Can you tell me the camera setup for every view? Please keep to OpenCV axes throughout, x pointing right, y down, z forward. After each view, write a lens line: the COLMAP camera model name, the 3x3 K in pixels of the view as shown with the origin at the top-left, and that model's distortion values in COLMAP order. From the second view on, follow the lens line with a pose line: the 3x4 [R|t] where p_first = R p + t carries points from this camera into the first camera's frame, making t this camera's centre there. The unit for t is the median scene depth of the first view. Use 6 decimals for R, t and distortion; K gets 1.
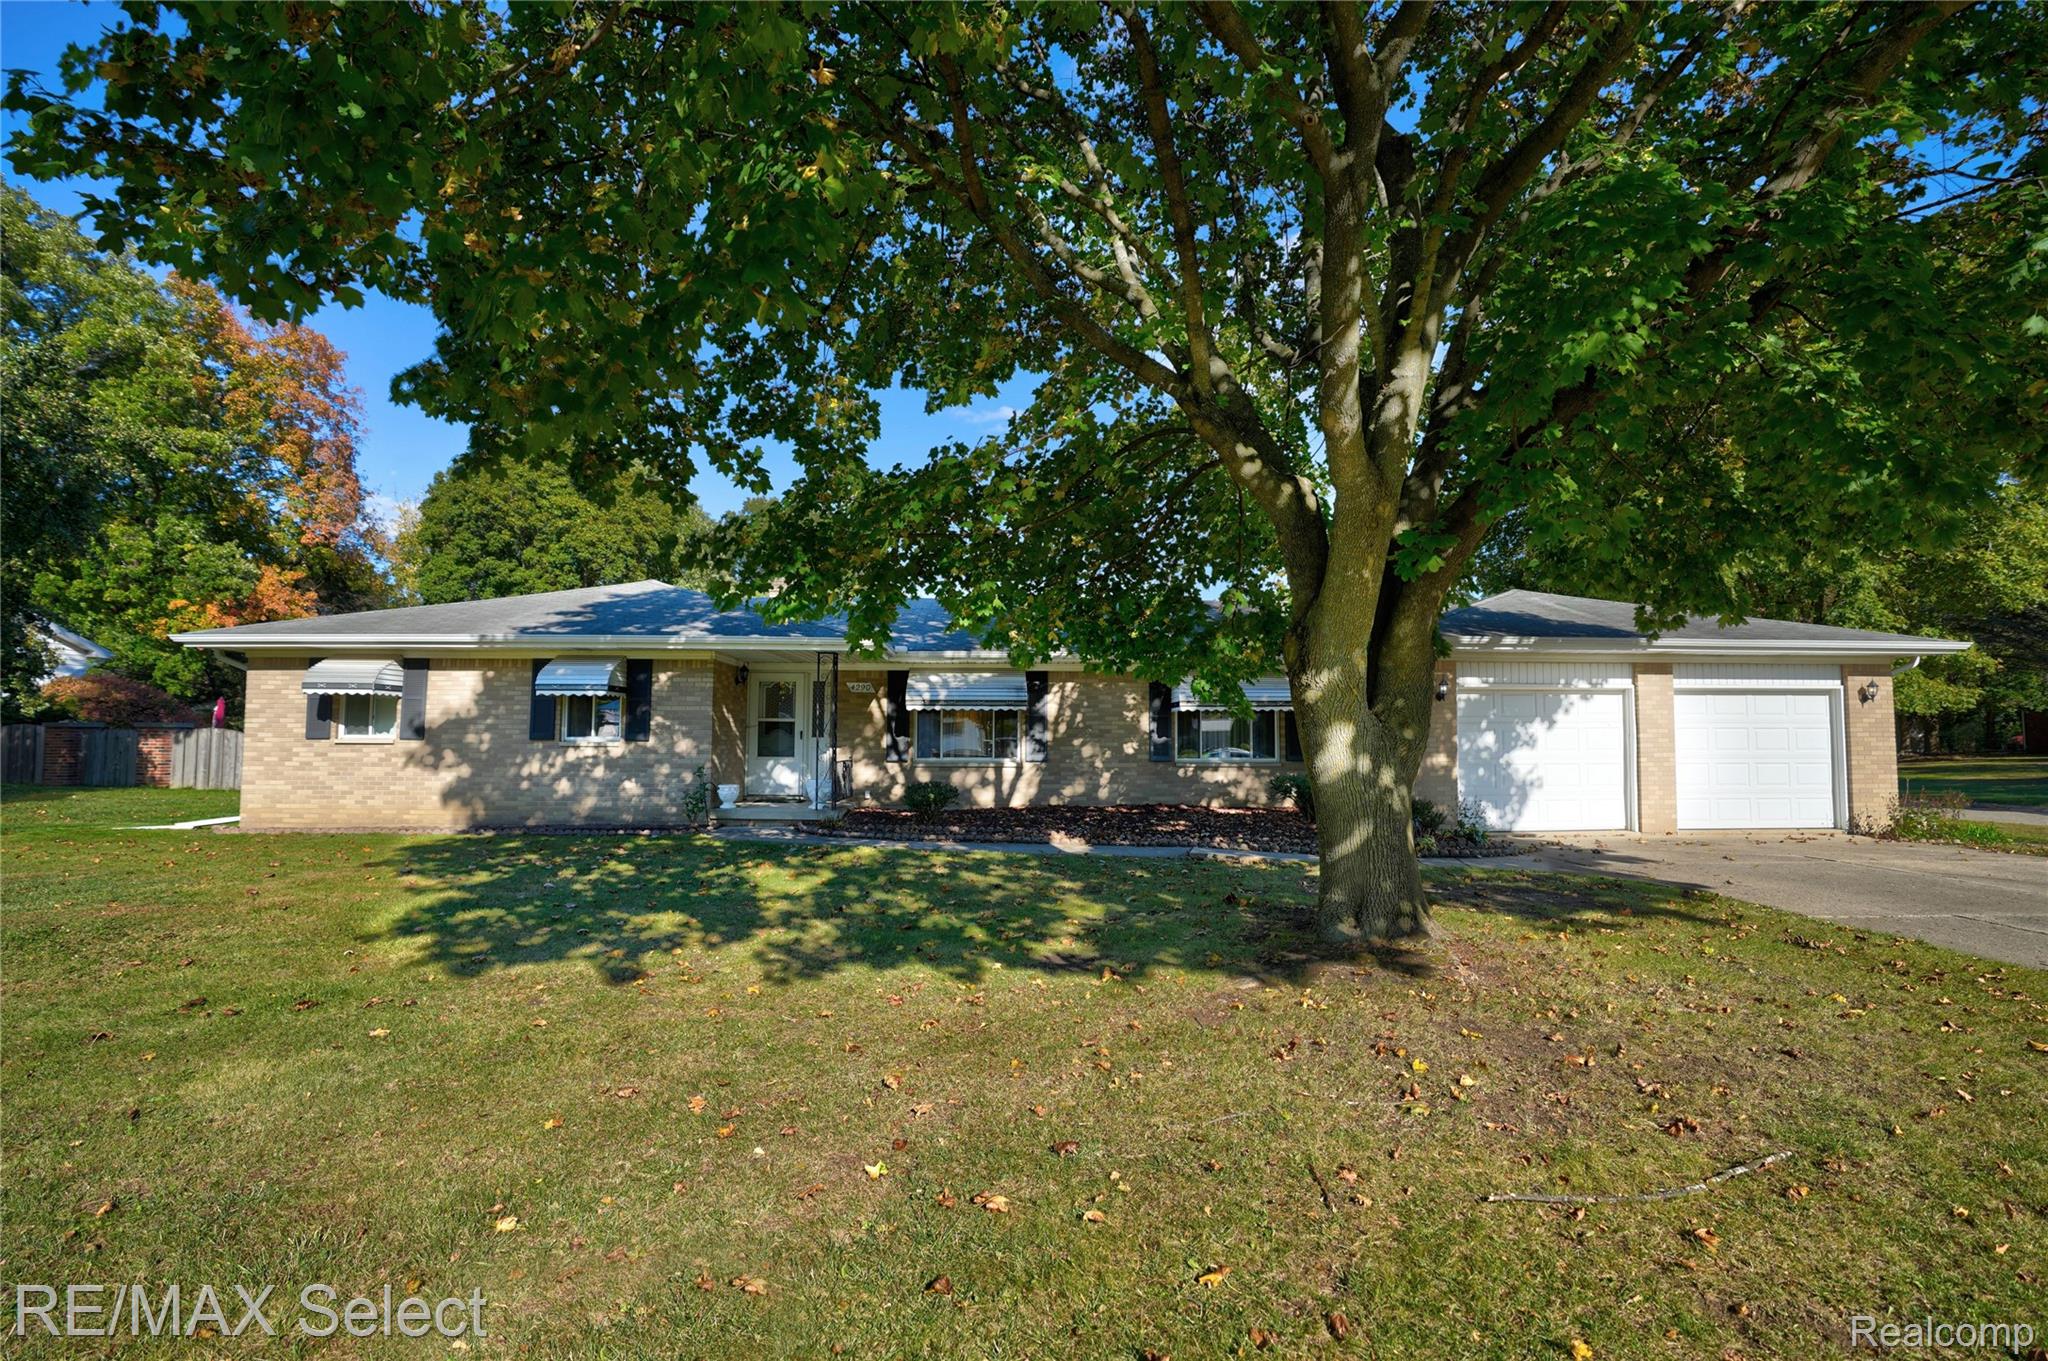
lens RADIAL K [[924.9, 0, 1016.4], [0, 924.9, 656.2], [0, 0, 1]] dist [-0.046845, 0.021412]
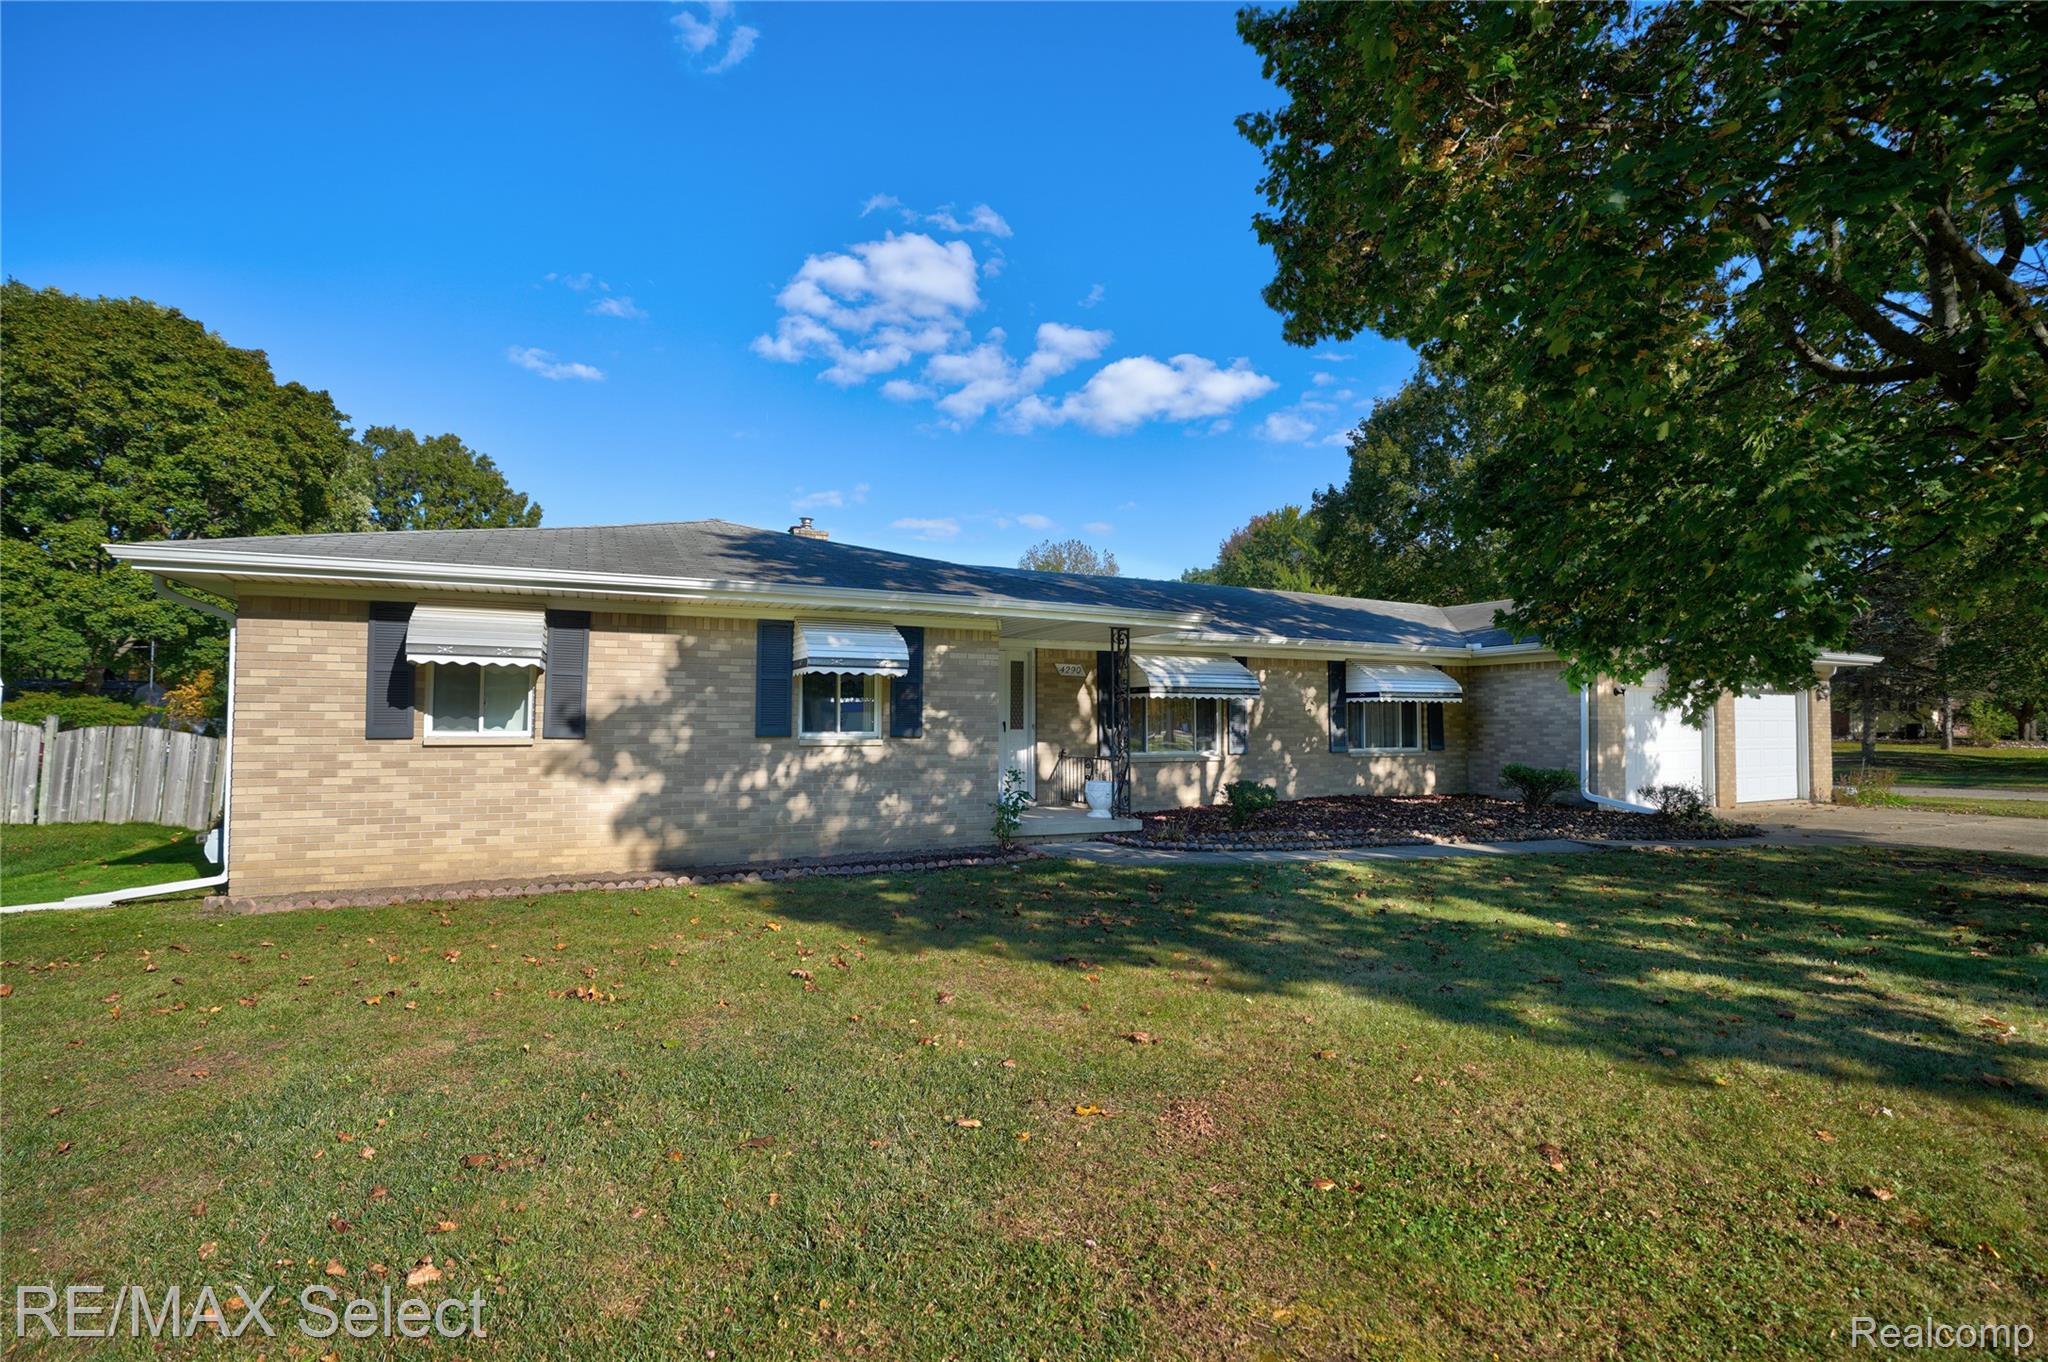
lens RADIAL K [[918.1, 0, 1035.5], [0, 918.1, 660.8], [0, 0, 1]] dist [-0.048961, 0.020468]
pose [[0.914992, 0.027567, 0.402530, -0.592665], [-0.036544, 0.999225, 0.014638, 0.015829], [-0.401814, -0.028104, 0.915290, 0.279662]]
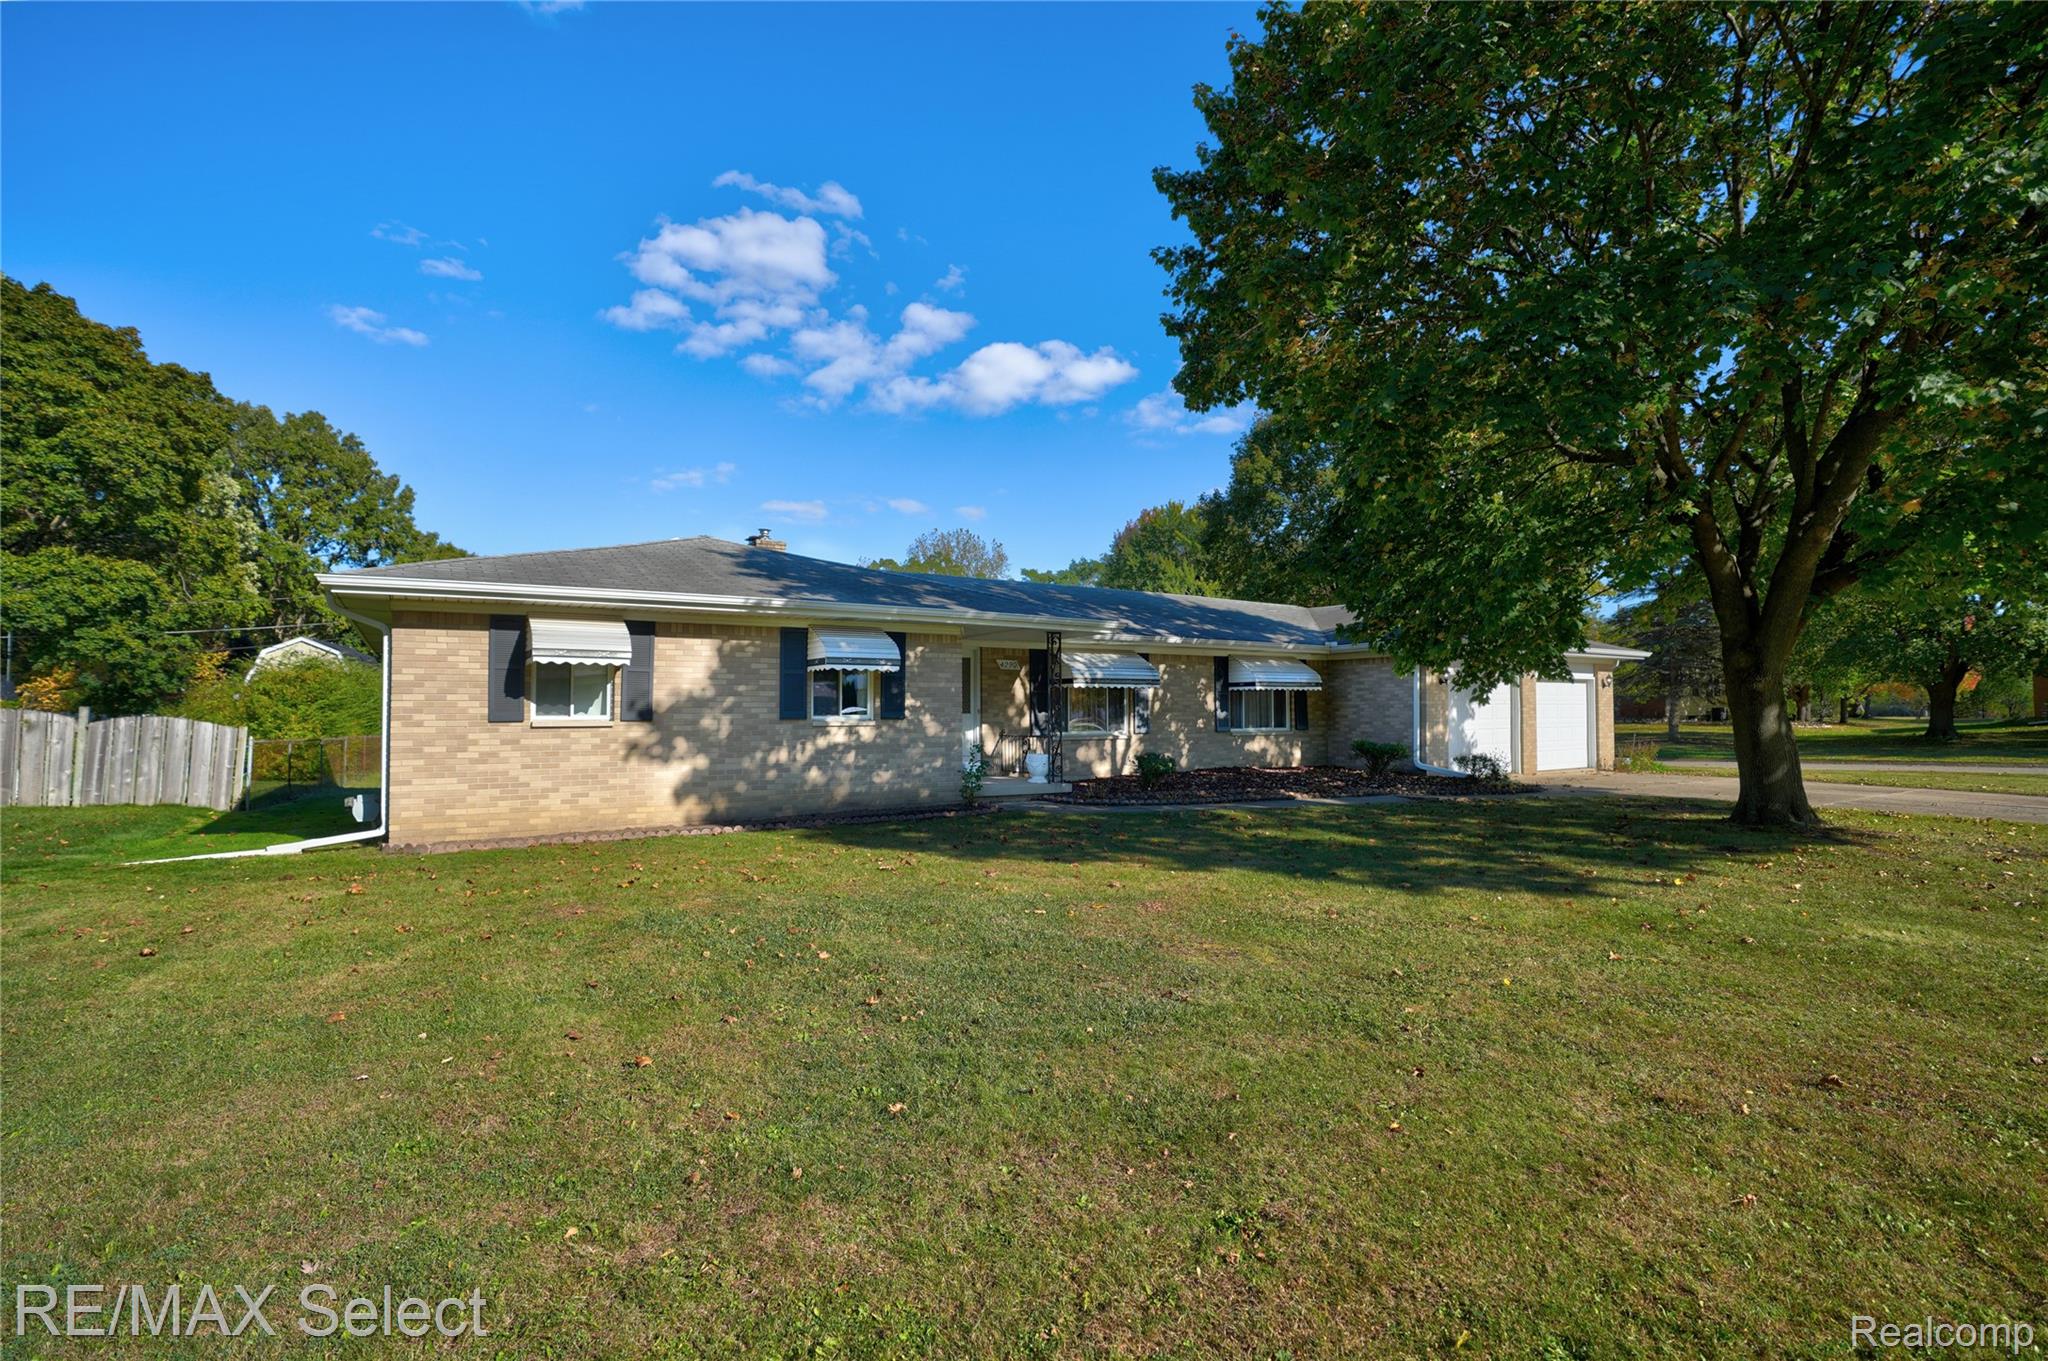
lens RADIAL K [[924.9, 0, 1016.4], [0, 924.9, 656.2], [0, 0, 1]] dist [-0.046845, 0.021412]
pose [[0.868615, 0.024537, 0.494881, -0.741835], [-0.038512, 0.999095, 0.018060, 0.006004], [-0.493989, -0.034745, 0.868773, 0.121068]]
